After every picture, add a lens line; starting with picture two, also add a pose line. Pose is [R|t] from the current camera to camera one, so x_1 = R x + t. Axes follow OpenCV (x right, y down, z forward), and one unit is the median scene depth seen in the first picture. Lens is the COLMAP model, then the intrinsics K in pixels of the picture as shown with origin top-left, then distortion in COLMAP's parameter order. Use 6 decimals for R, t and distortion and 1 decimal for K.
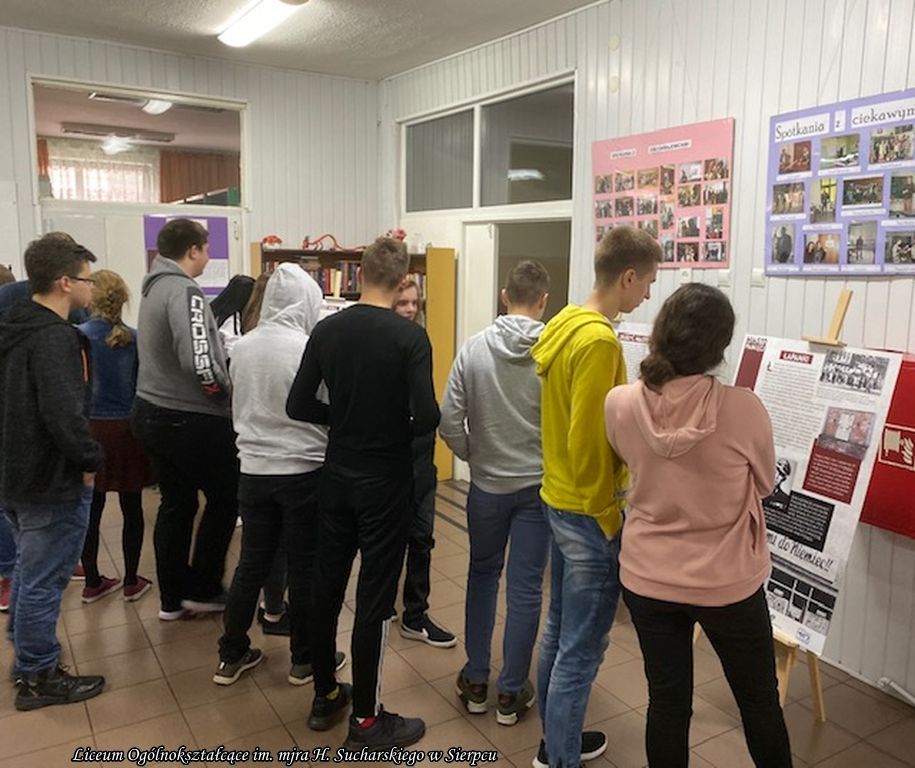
lens RADIAL K [[829.5, 0, 457.5], [0, 829.5, 384.0], [0, 0, 1]] dist [0.112998, -0.199755]
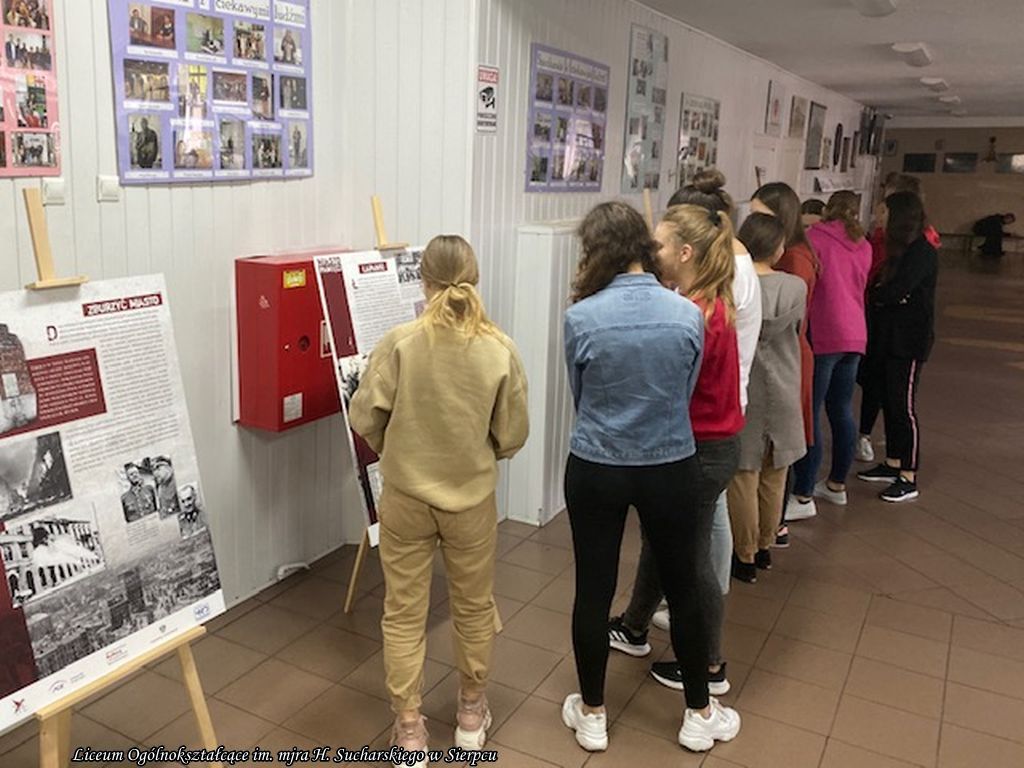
lens RADIAL K [[877.3, 0, 512.0], [0, 877.3, 384.0], [0, 0, 1]] dist [-0.010597, -0.008651]
pose [[-0.523248, -0.238222, 0.818206, -0.471404], [0.091970, 0.938739, 0.332131, -0.192004], [-0.847203, 0.249038, -0.469284, 1.137204]]
